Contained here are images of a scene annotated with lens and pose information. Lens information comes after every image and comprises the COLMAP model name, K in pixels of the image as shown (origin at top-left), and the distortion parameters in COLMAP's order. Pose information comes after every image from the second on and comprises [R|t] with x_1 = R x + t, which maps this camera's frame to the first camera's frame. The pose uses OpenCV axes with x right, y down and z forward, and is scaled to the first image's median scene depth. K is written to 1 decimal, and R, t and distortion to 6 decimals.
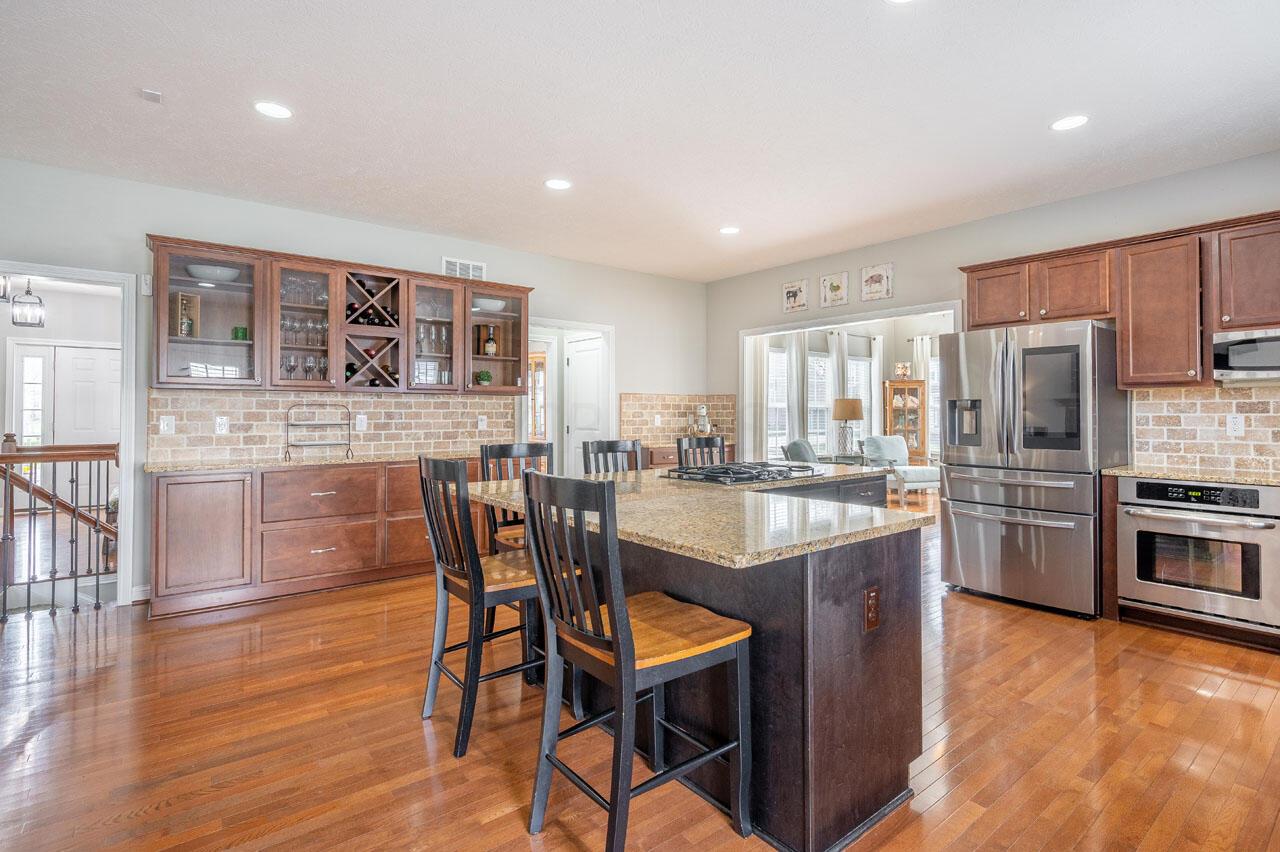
lens RADIAL K [[612.9, 0, 677.8], [0, 612.9, 401.7], [0, 0, 1]] dist [-0.003475, -0.000076]
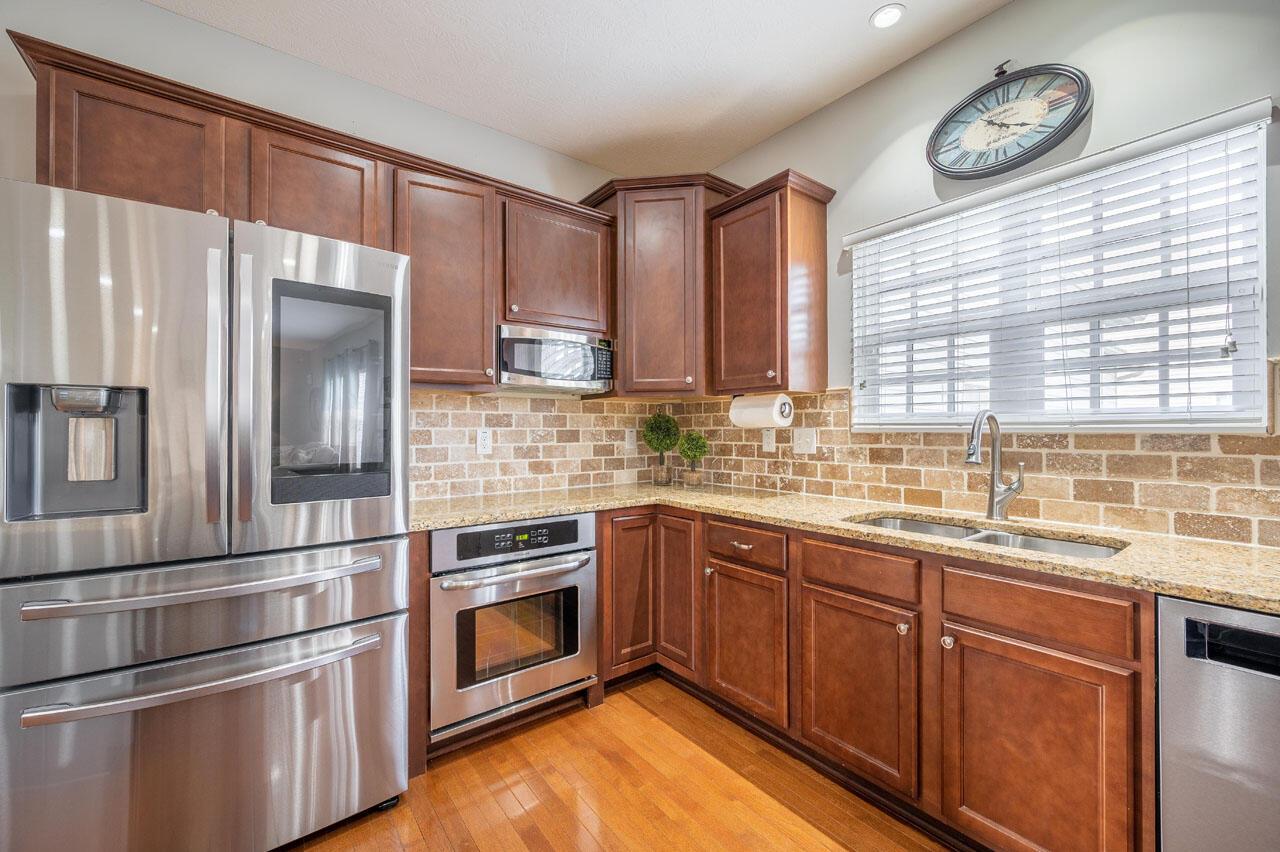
lens RADIAL K [[514.2, 0, 629.8], [0, 514.2, 424.7], [0, 0, 1]] dist [-0.001003, 0.000012]
pose [[0.062405, 0.009297, 0.998008, 0.216000], [-0.021078, 0.999746, -0.007996, 0.016680], [-0.997828, -0.020537, 0.062585, 0.741638]]
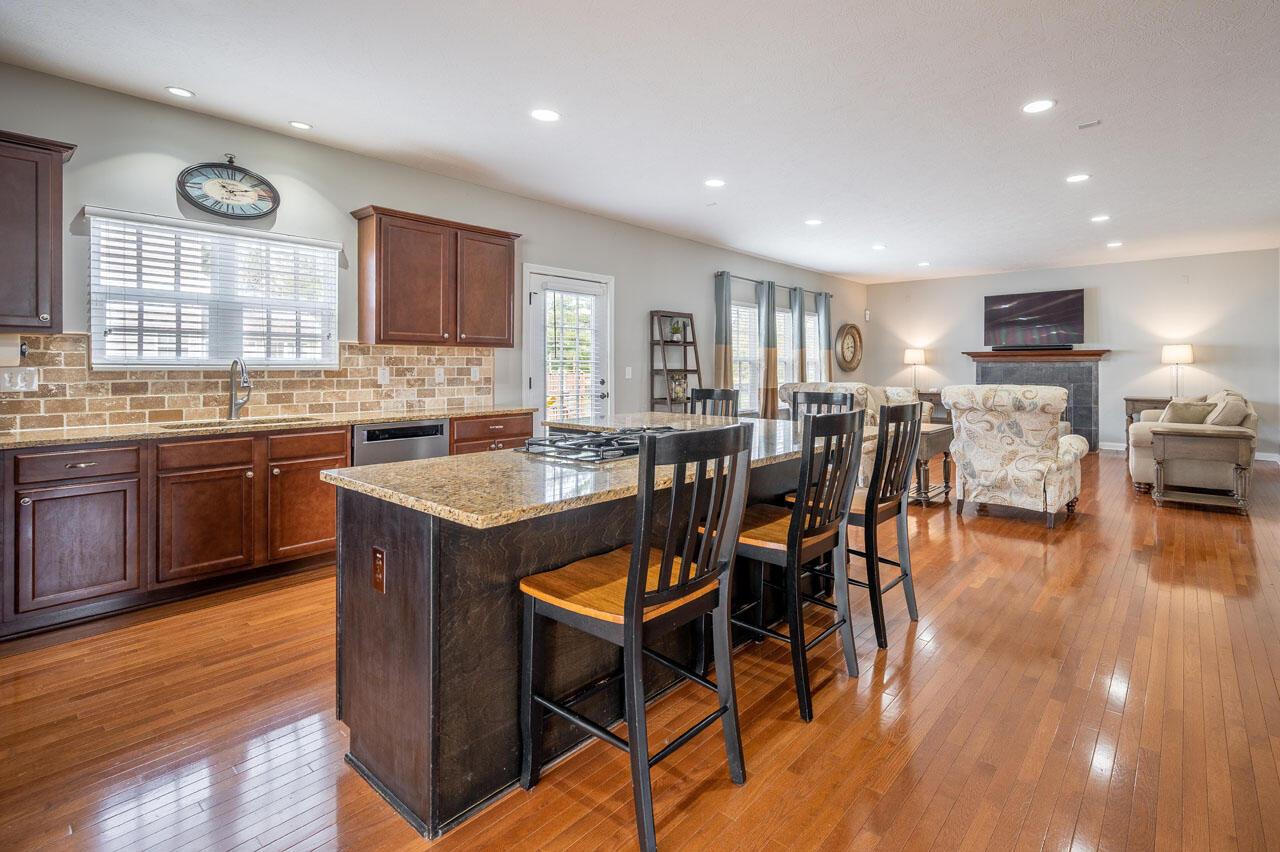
lens RADIAL K [[607.2, 0, 731.3], [0, 607.2, 368.9], [0, 0, 1]] dist [0.001895, 0.000284]
pose [[-0.977653, -0.001541, -0.210219, 0.129926], [0.001846, 0.999872, -0.015912, 0.028159], [0.210217, -0.015945, -0.977525, 1.563215]]
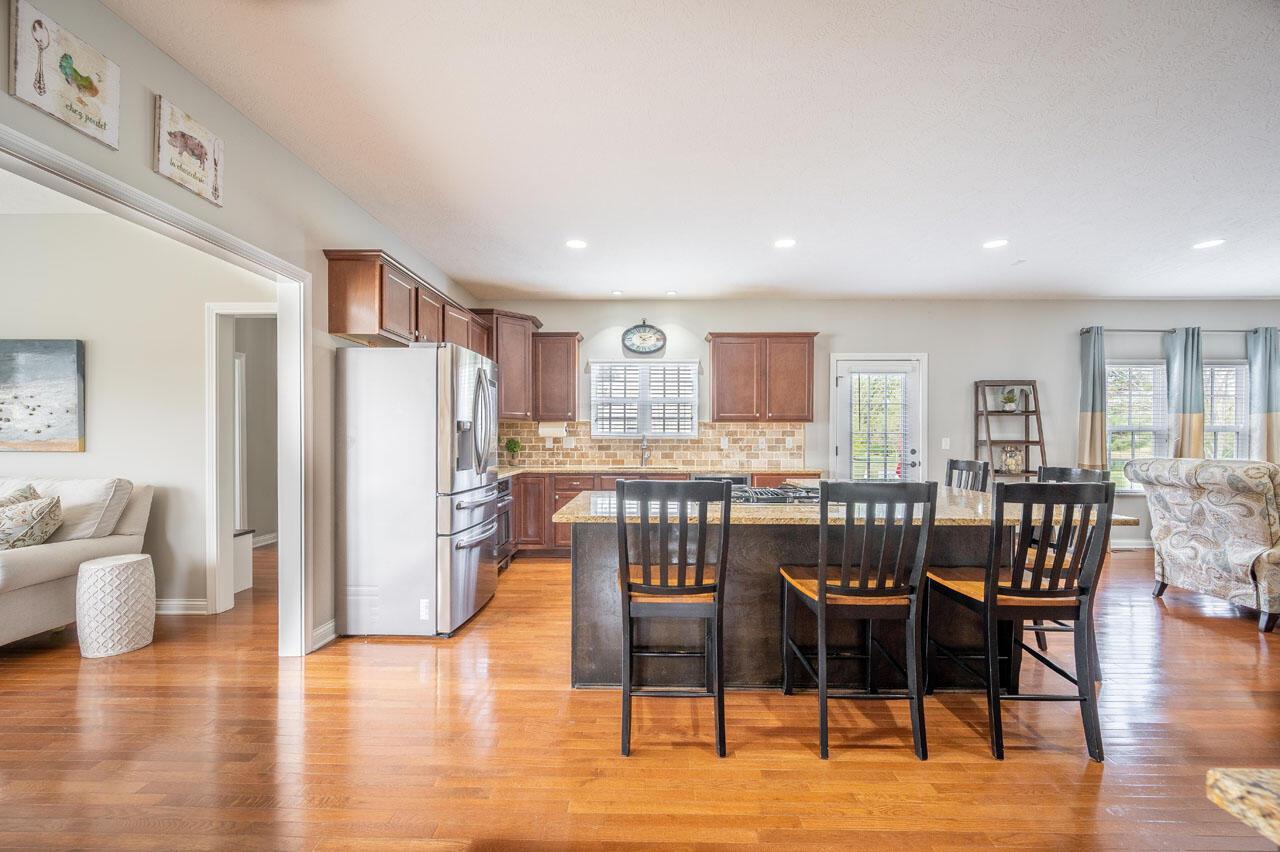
lens RADIAL K [[514.2, 0, 641.7], [0, 514.2, 439.6], [0, 0, 1]] dist [-0.001003, 0.000012]
pose [[-0.741268, -0.005400, 0.671188, -0.284068], [-0.017155, 0.999793, -0.010903, 0.031296], [-0.670990, -0.019596, -0.741207, 1.539197]]
